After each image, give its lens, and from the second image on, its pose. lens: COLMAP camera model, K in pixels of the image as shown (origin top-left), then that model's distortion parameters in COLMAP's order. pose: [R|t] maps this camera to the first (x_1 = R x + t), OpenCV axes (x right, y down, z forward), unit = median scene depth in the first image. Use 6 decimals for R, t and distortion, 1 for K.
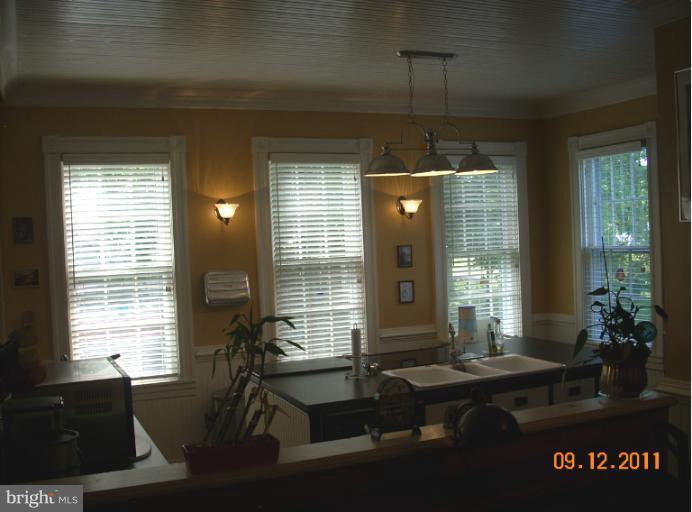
lens RADIAL K [[761.7, 0, 346.0], [0, 761.7, 256.0], [0, 0, 1]] dist [-0.086400, 0.002517]
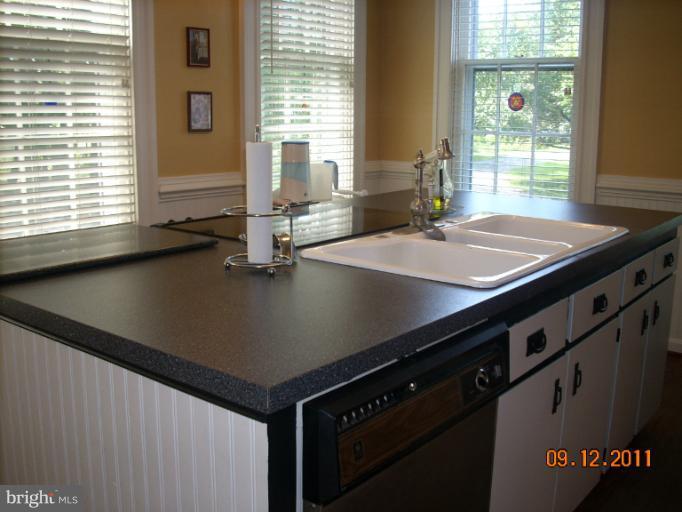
lens RADIAL K [[749.4, 0, 341.0], [0, 749.4, 256.0], [0, 0, 1]] dist [-0.103377, 0.009412]
pose [[0.870039, -0.041760, 0.491210, -0.106217], [-0.034975, 0.988666, 0.146000, 0.069868], [-0.491740, -0.144206, 0.858718, 0.471782]]
